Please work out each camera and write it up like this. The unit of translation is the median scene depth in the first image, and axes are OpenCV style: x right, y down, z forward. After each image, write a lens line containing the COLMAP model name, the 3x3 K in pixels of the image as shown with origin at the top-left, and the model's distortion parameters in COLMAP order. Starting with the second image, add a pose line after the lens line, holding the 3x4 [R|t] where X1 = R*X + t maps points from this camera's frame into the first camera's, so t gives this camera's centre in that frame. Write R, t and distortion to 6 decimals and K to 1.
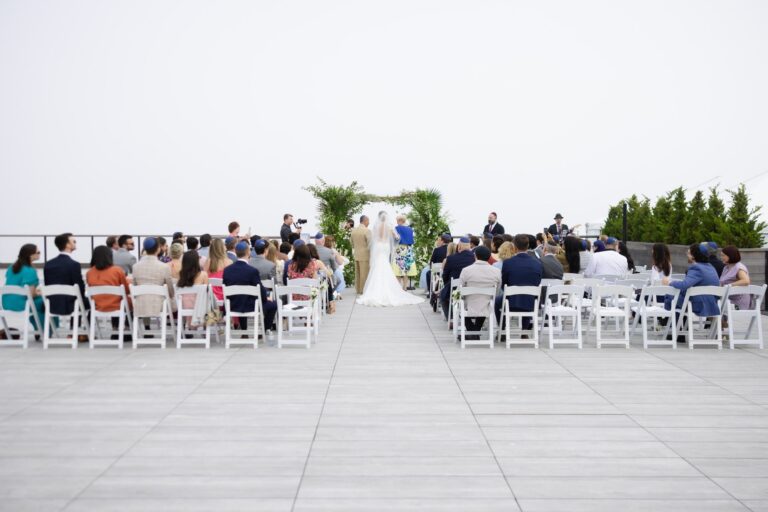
lens RADIAL K [[616.7, 0, 387.3], [0, 616.7, 249.2], [0, 0, 1]] dist [0.003743, -0.000119]
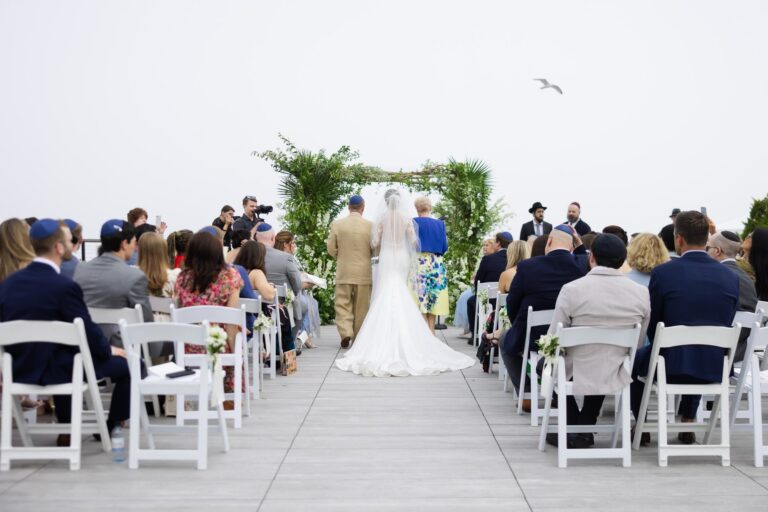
lens RADIAL K [[816.8, 0, 378.3], [0, 816.8, 262.7], [0, 0, 1]] dist [0.002960, 0.000000]
pose [[0.999430, 0.004394, -0.033469, 0.010044], [-0.004823, 0.999907, -0.012761, 0.022108], [0.033410, 0.012915, 0.999358, 0.392260]]
